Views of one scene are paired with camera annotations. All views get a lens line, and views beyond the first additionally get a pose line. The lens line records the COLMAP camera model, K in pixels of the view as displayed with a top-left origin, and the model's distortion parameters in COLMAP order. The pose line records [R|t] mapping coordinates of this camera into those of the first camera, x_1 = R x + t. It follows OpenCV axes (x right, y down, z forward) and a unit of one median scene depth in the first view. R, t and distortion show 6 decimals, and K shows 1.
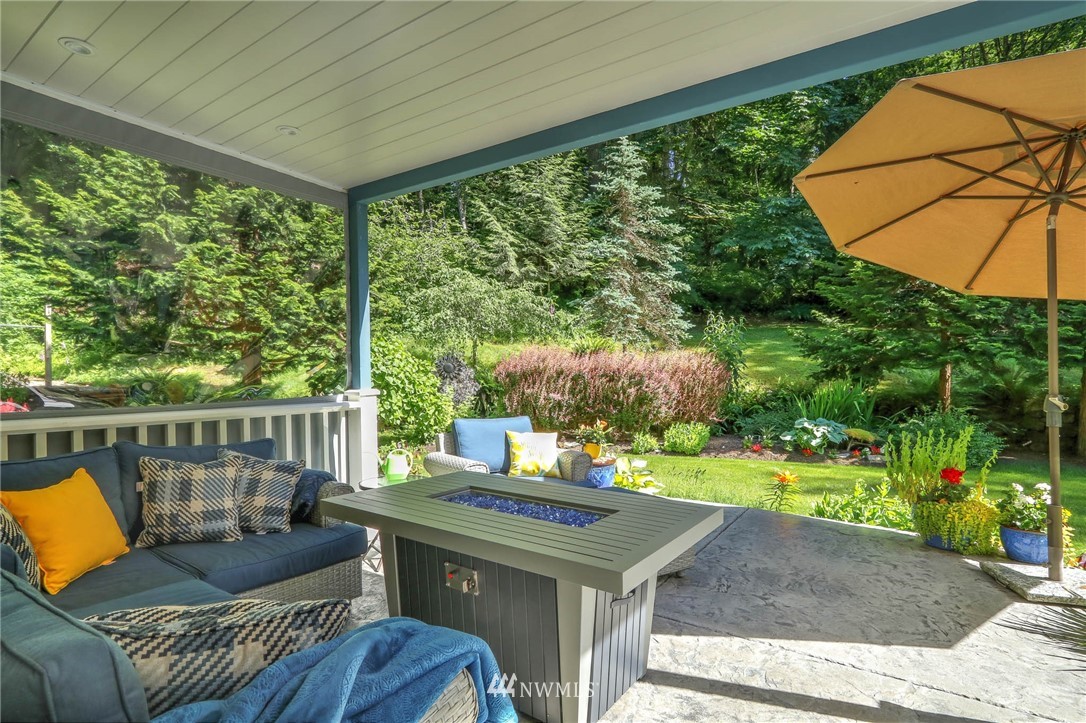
lens RADIAL K [[539.9, 0, 531.6], [0, 539.9, 362.9], [0, 0, 1]] dist [-0.015368, 0.000239]
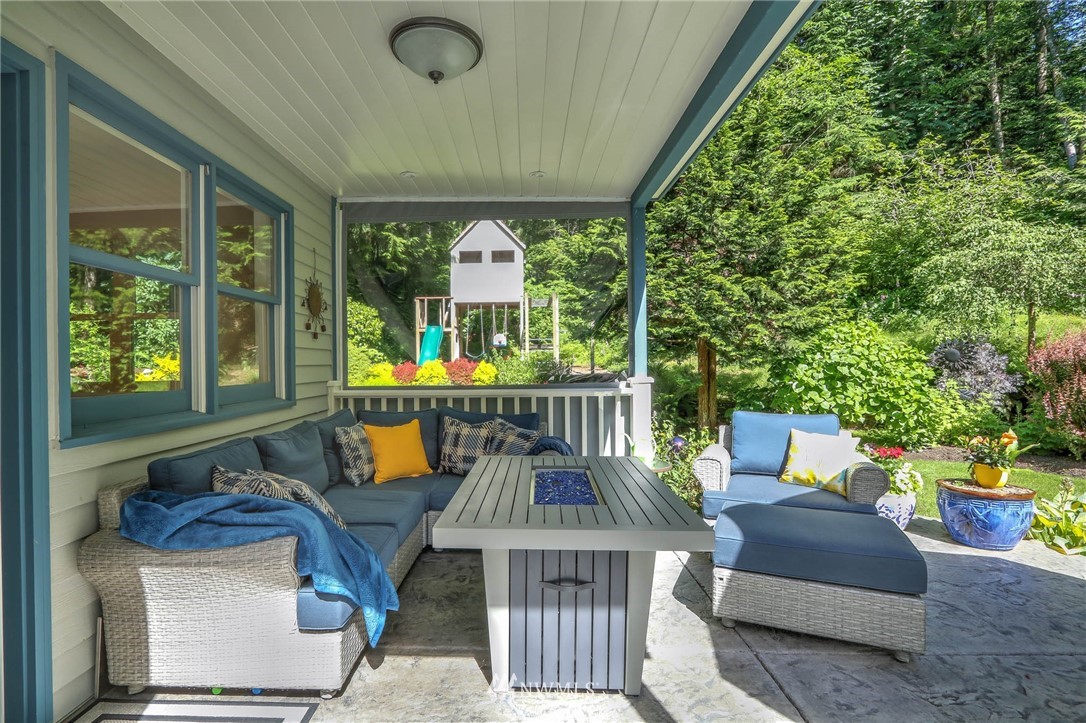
lens RADIAL K [[539.9, 0, 507.6], [0, 539.9, 358.3], [0, 0, 1]] dist [-0.015368, 0.000239]
pose [[0.549714, -0.013487, -0.835244, 0.162816], [0.020610, 0.999784, -0.002579, 0.002912], [0.835099, -0.015796, 0.549873, 0.064925]]
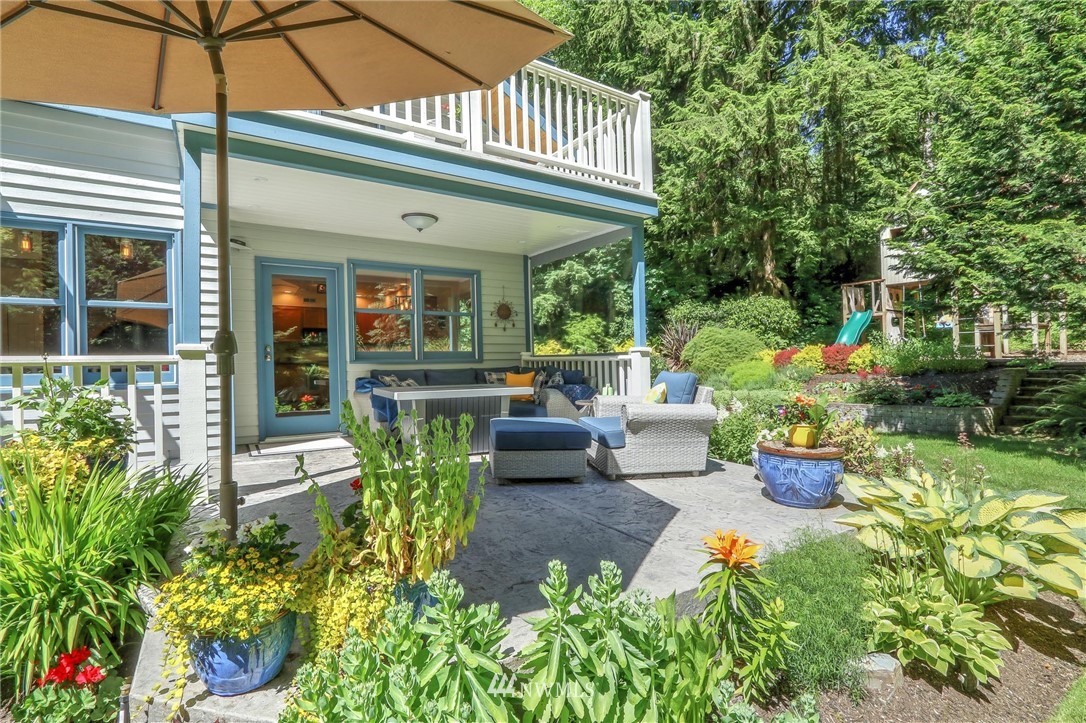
lens RADIAL K [[500.9, 0, 542.9], [0, 500.9, 364.3], [0, 0, 1]] dist [-0.013327, 0.000768]
pose [[-0.376295, 0.011228, -0.926432, 0.402789], [0.016068, 0.999855, 0.005592, 0.029170], [0.926361, -0.012782, -0.376421, 0.461436]]
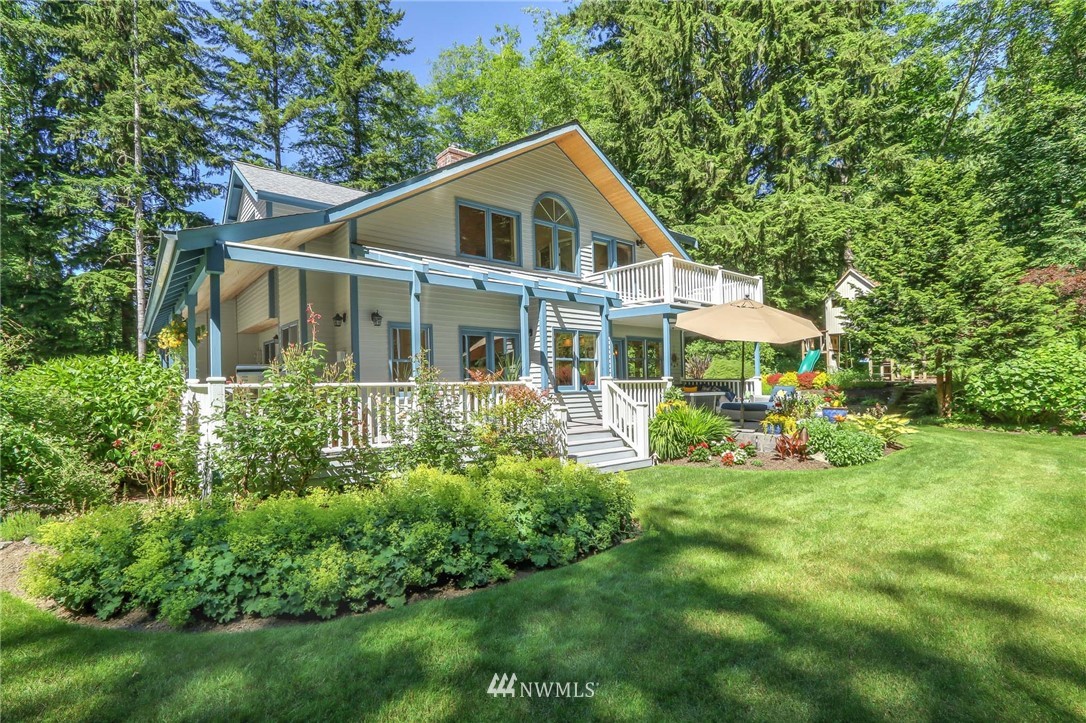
lens RADIAL K [[500.9, 0, 532.5], [0, 500.9, 377.9], [0, 0, 1]] dist [-0.013327, 0.000768]
pose [[-0.276624, 0.000047, -0.960978, 1.278783], [0.009963, 0.999946, -0.002819, 0.017970], [0.960926, -0.010354, -0.276610, 0.162199]]
